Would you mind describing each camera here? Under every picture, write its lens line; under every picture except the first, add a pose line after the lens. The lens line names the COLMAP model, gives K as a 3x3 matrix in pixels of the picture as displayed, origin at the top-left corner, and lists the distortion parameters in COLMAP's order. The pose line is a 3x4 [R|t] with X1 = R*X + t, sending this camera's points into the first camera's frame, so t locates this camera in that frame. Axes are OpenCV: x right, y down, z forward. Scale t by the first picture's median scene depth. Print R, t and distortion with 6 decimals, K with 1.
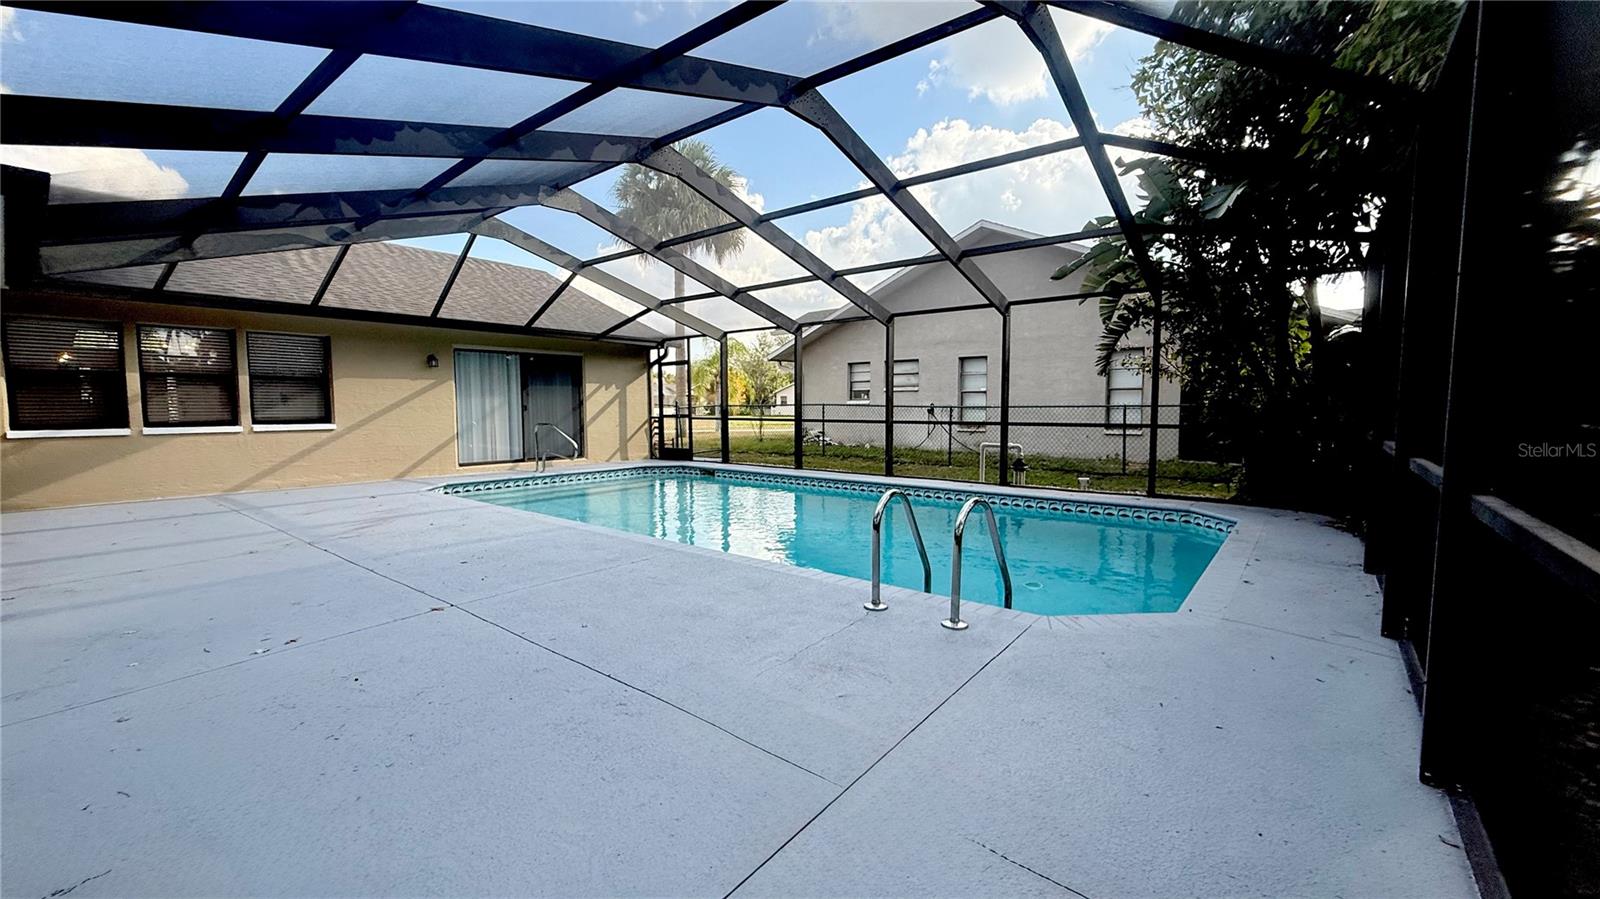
lens RADIAL K [[639.6, 0, 796.8], [0, 639.6, 449.4], [0, 0, 1]] dist [0.000094, 0.000197]
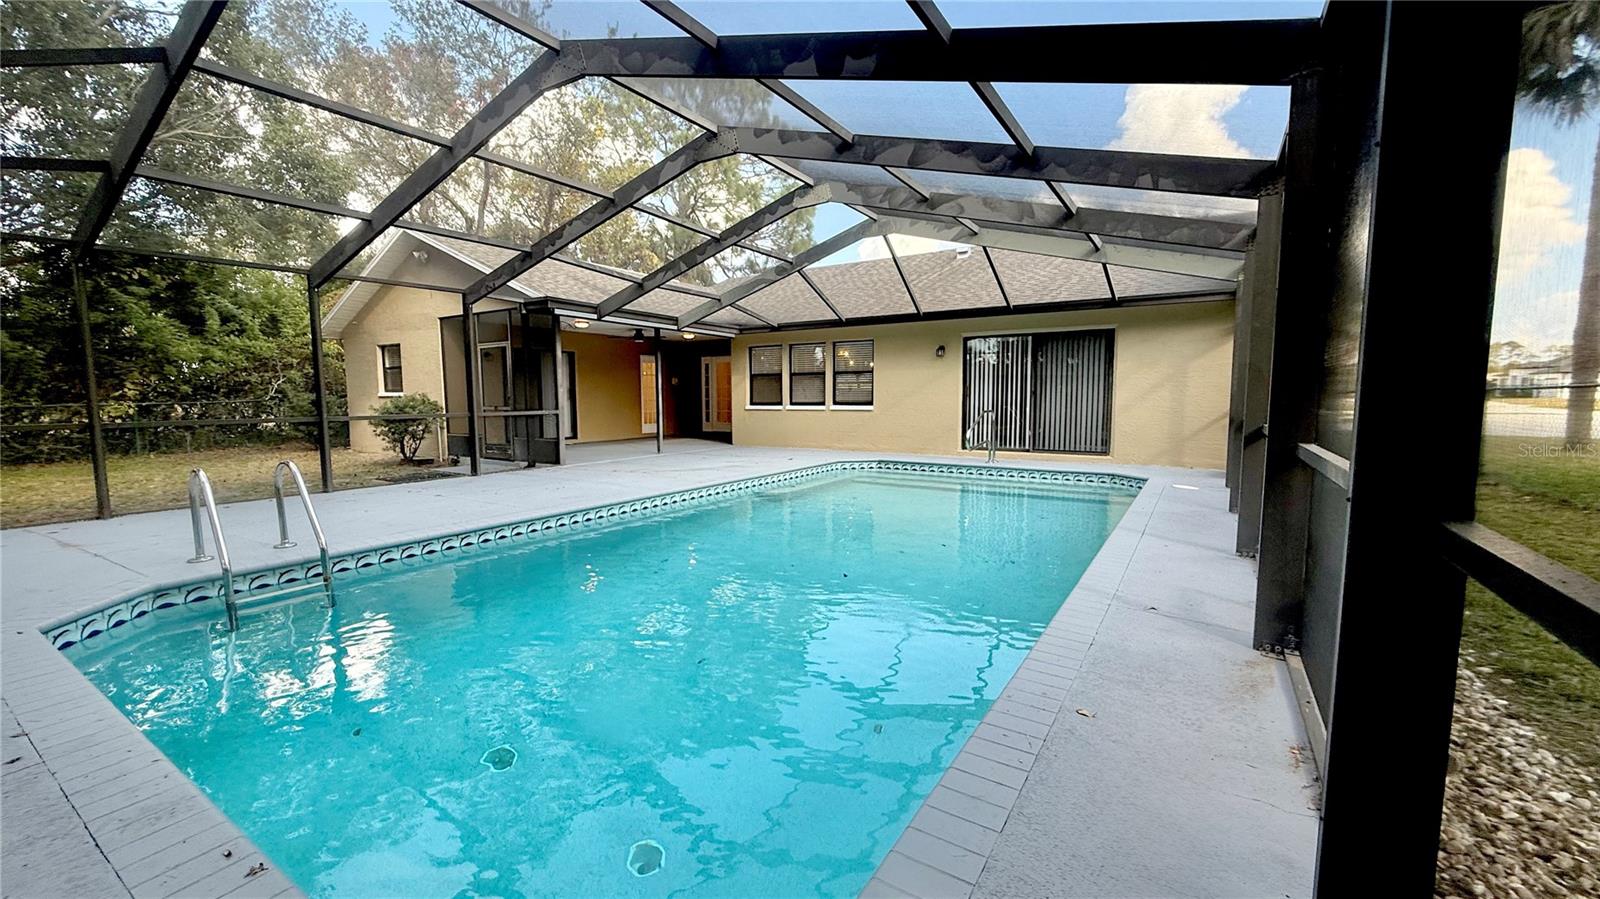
lens RADIAL K [[639.6, 0, 796.8], [0, 639.6, 449.4], [0, 0, 1]] dist [0.000094, 0.000197]
pose [[0.103212, 0.087077, -0.990840, 0.530245], [-0.060225, 0.994880, 0.081158, -0.045892], [0.992834, 0.051297, 0.107928, 0.659276]]
